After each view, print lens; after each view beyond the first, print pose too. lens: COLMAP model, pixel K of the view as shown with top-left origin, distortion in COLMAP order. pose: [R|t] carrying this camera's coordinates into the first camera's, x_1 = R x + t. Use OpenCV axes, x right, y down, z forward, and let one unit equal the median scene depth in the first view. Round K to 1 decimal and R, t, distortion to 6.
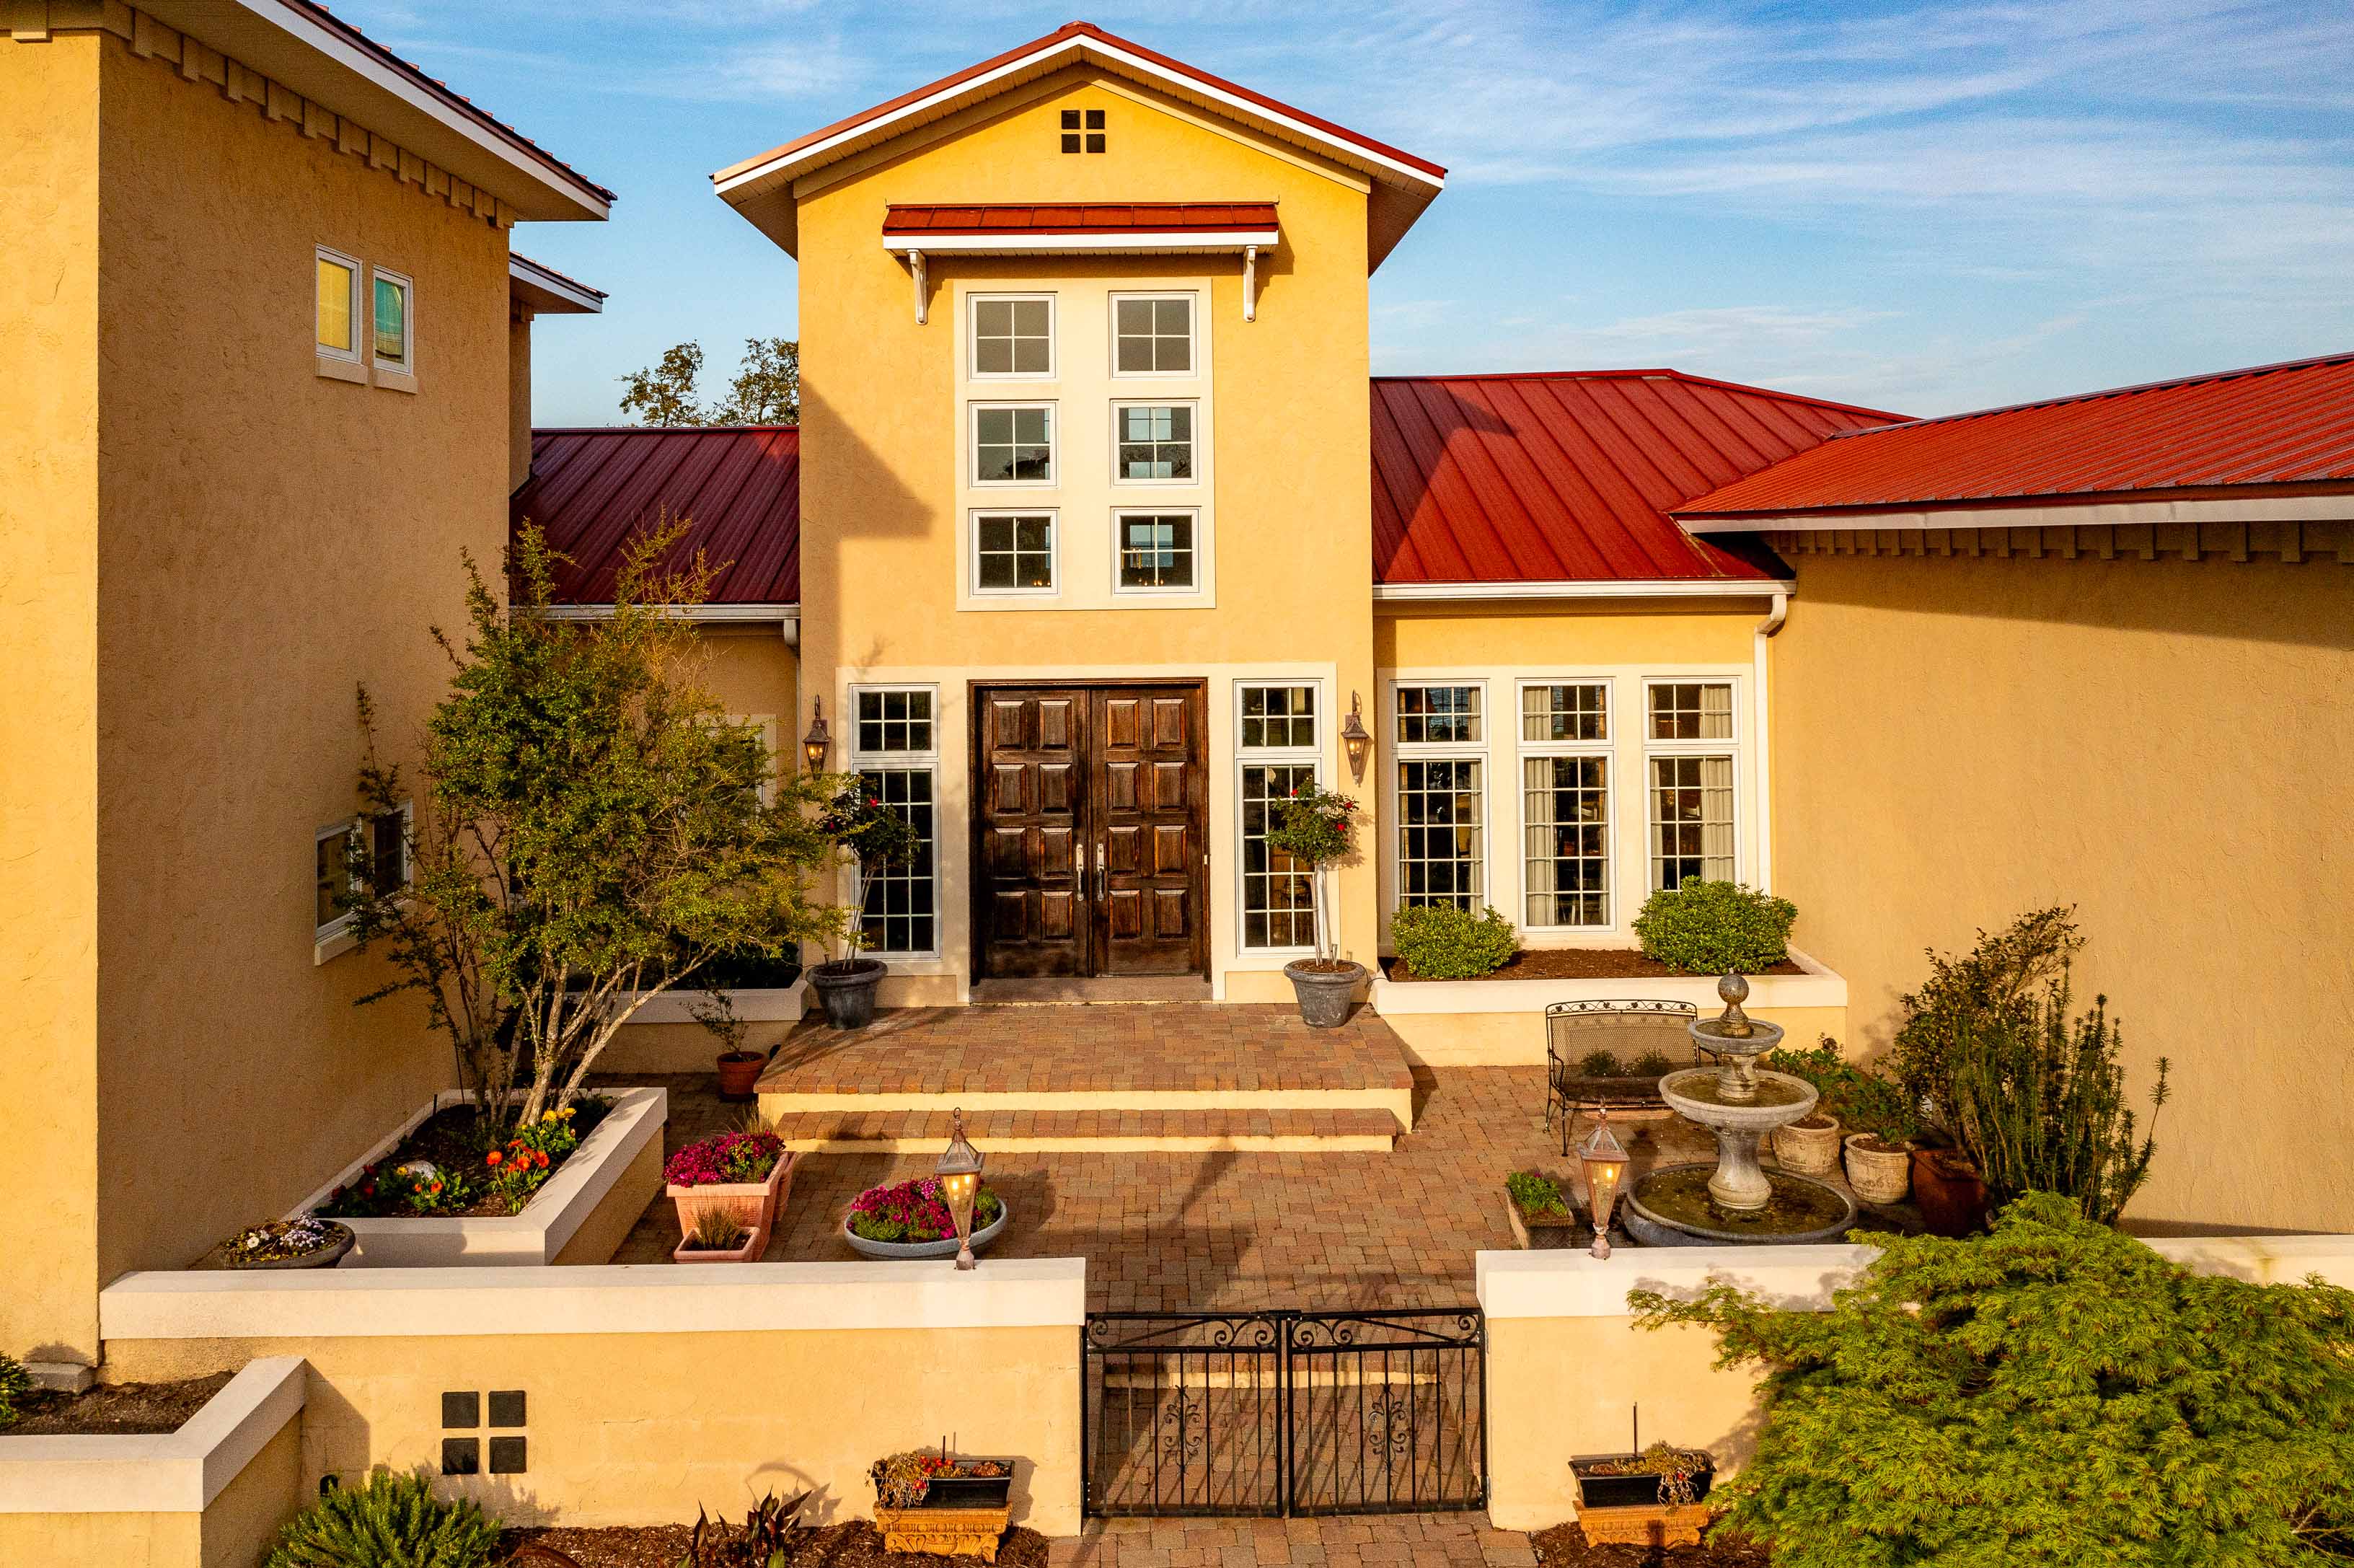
lens RADIAL K [[2035.3, 0, 1346.5], [0, 2035.3, 557.2], [0, 0, 1]] dist [0.006247, -0.001310]
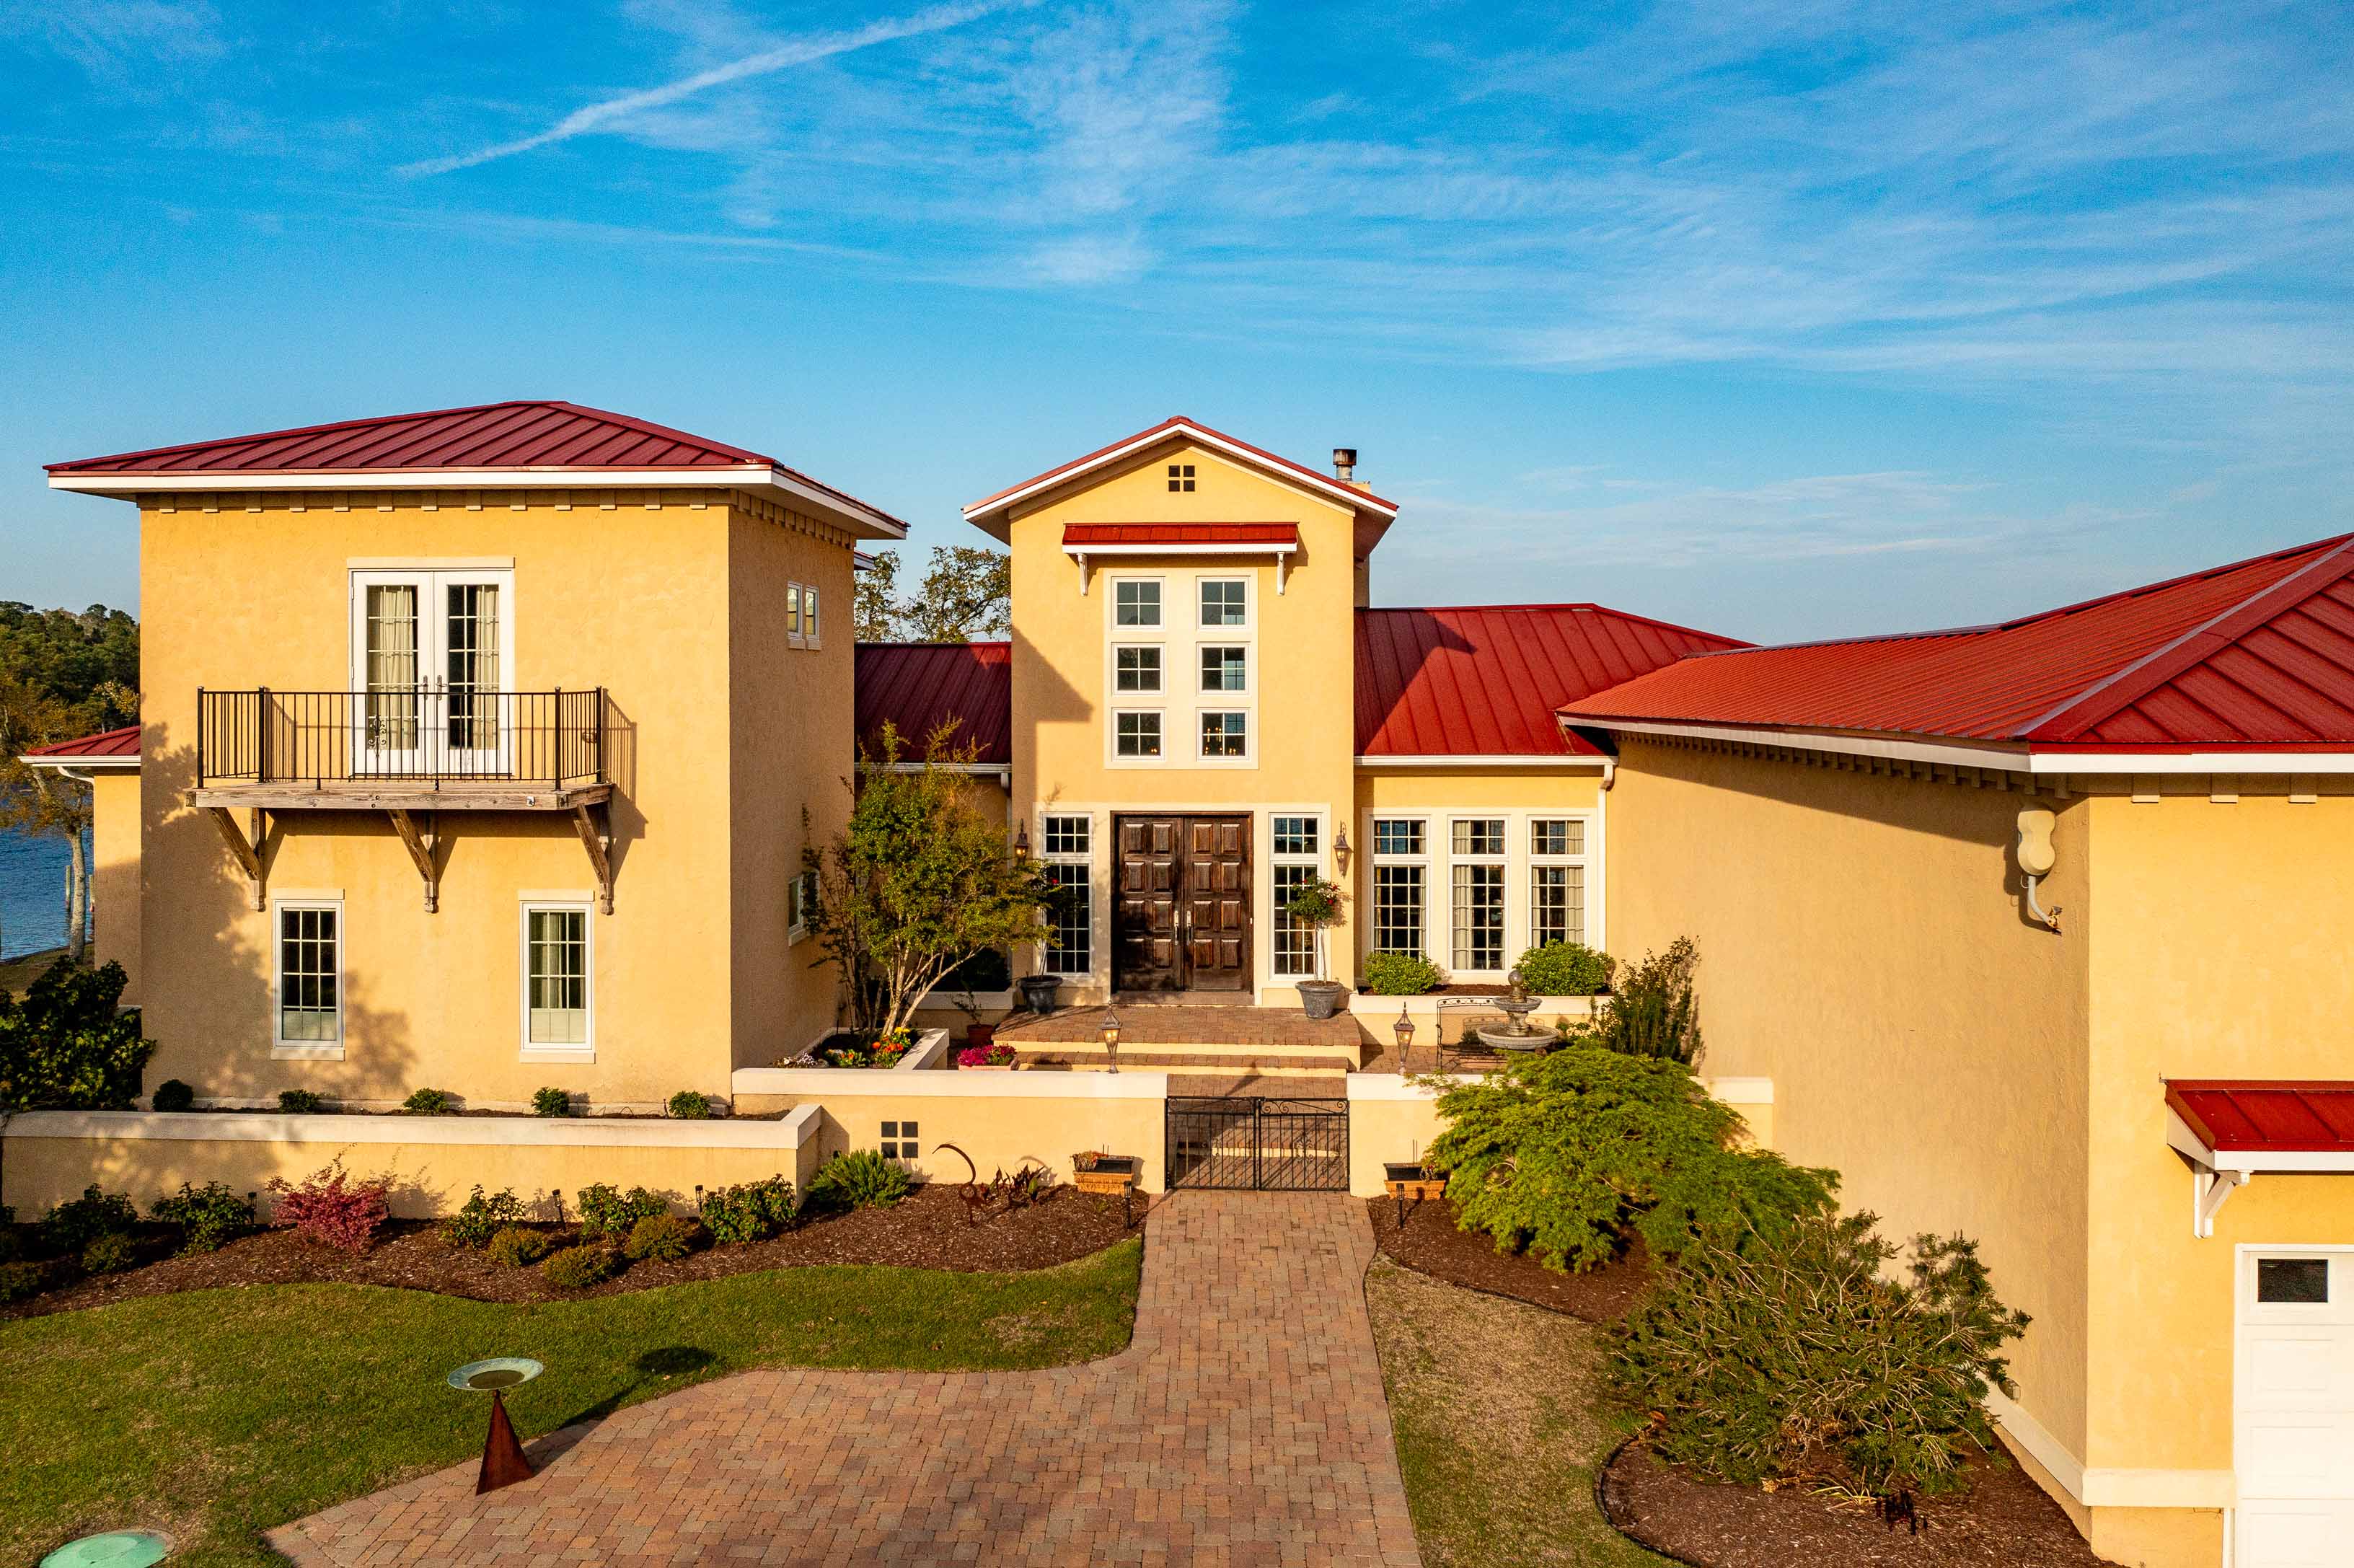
lens RADIAL K [[2083.1, 0, 1177.0], [0, 2083.1, 784.0], [0, 0, 1]] dist [-0.011986, -0.003943]
pose [[0.989411, 0.012692, -0.144585, 0.113781], [-0.007210, 0.999237, 0.038377, -0.027247], [0.144962, -0.036928, 0.988748, -0.675844]]
